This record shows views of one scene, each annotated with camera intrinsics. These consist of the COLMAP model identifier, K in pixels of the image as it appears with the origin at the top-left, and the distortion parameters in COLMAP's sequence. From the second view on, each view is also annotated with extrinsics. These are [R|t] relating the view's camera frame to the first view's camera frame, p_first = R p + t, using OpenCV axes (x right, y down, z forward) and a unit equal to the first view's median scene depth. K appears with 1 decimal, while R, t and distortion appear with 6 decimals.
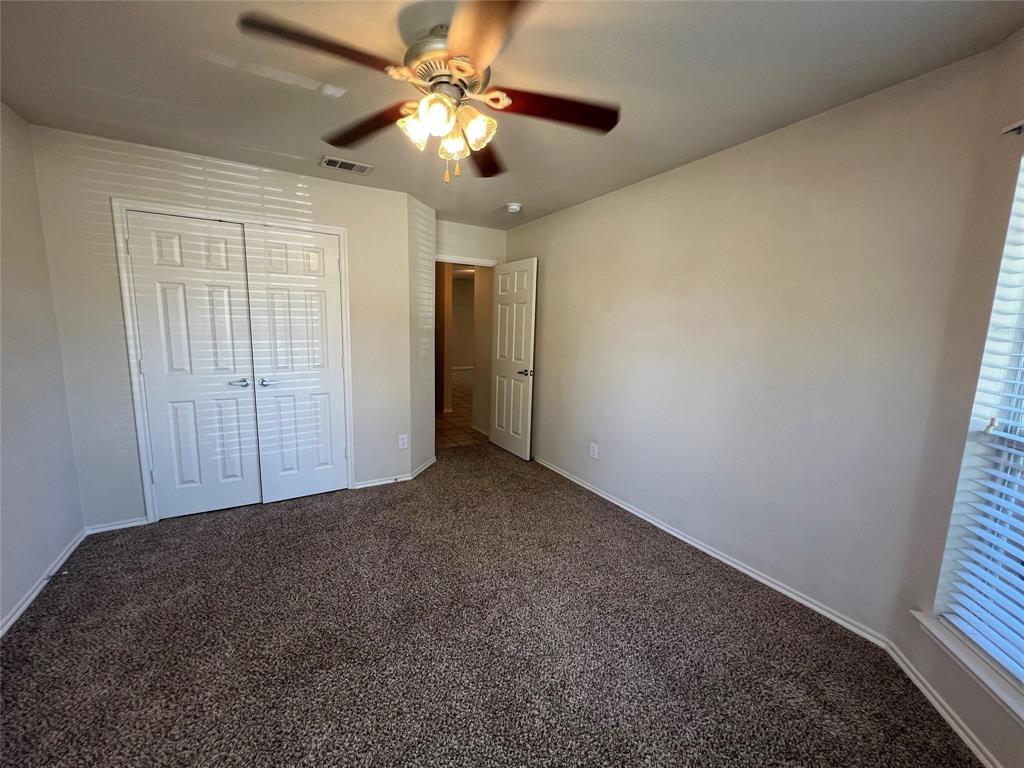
lens RADIAL K [[409.5, 0, 512.5], [0, 409.5, 379.4], [0, 0, 1]] dist [-0.001724, 0.000044]
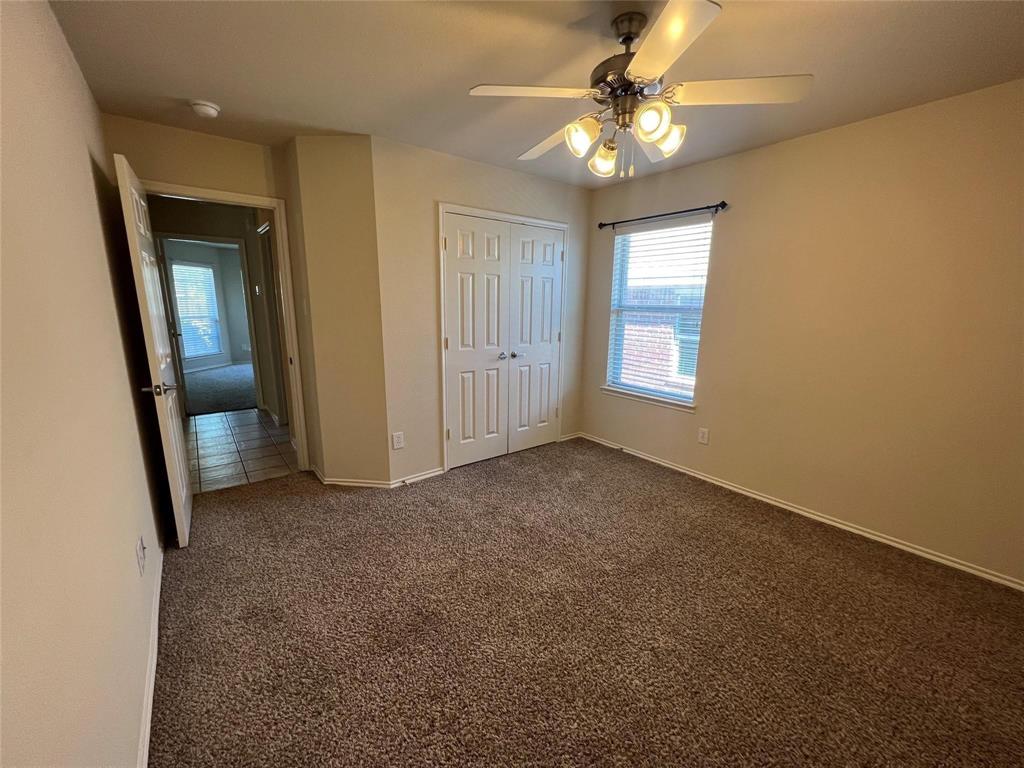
lens RADIAL K [[409.5, 0, 511.7], [0, 409.5, 386.4], [0, 0, 1]] dist [-0.001724, 0.000044]
pose [[0.985280, -0.058744, 0.160540, -0.817539], [0.054150, 0.997992, 0.032850, 0.060990], [-0.162148, -0.023673, 0.986482, -0.211193]]
